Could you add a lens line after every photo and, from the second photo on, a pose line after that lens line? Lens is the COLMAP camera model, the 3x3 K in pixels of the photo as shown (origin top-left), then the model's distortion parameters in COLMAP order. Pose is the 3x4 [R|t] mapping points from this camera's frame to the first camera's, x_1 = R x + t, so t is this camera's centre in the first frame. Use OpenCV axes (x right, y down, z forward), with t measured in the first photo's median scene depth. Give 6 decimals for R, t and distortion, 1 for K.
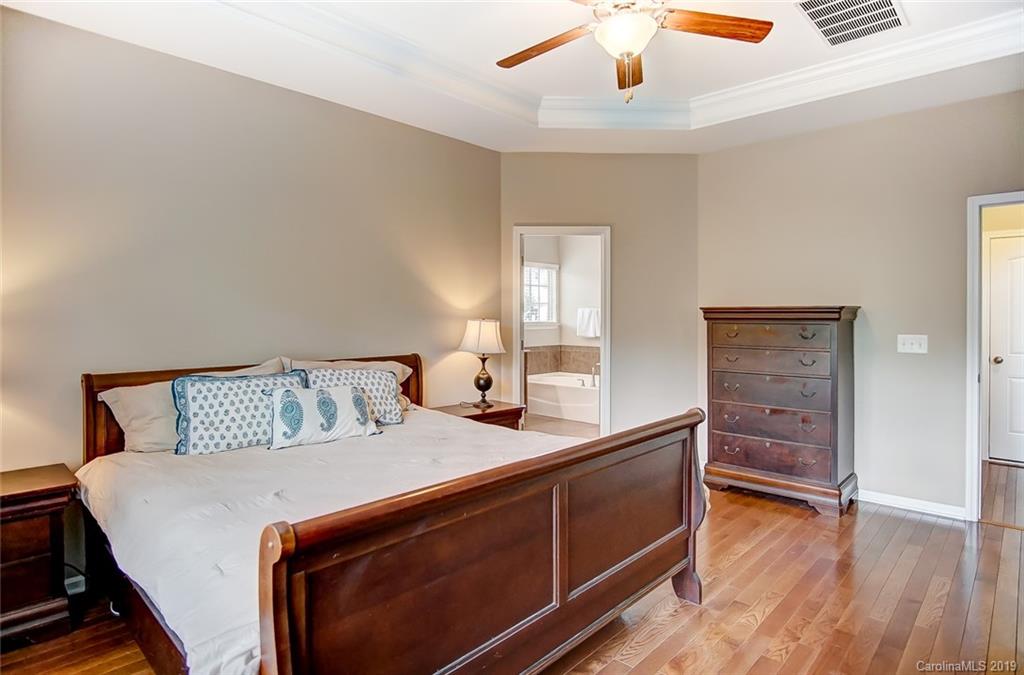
lens RADIAL K [[557.4, 0, 512.3], [0, 557.4, 321.8], [0, 0, 1]] dist [-0.025870, 0.002741]
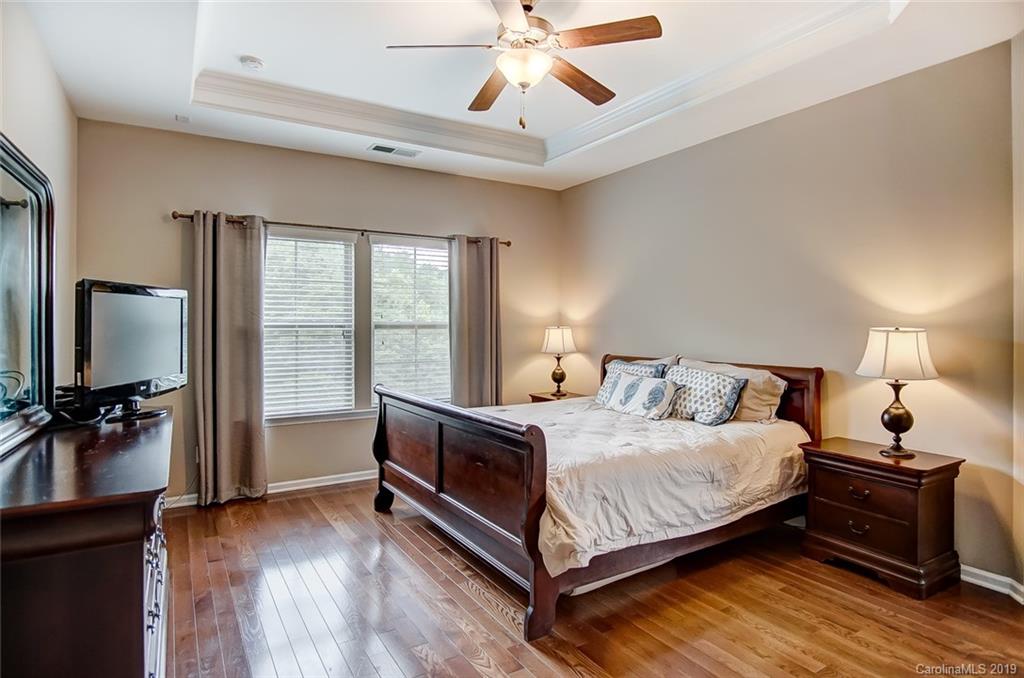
lens RADIAL K [[557.4, 0, 512.3], [0, 557.4, 323.3], [0, 0, 1]] dist [-0.025870, 0.002741]
pose [[-0.259075, 0.003788, -0.965850, 1.072283], [-0.004429, 0.999977, 0.005109, -0.018345], [0.965847, 0.005601, -0.259052, 1.058641]]
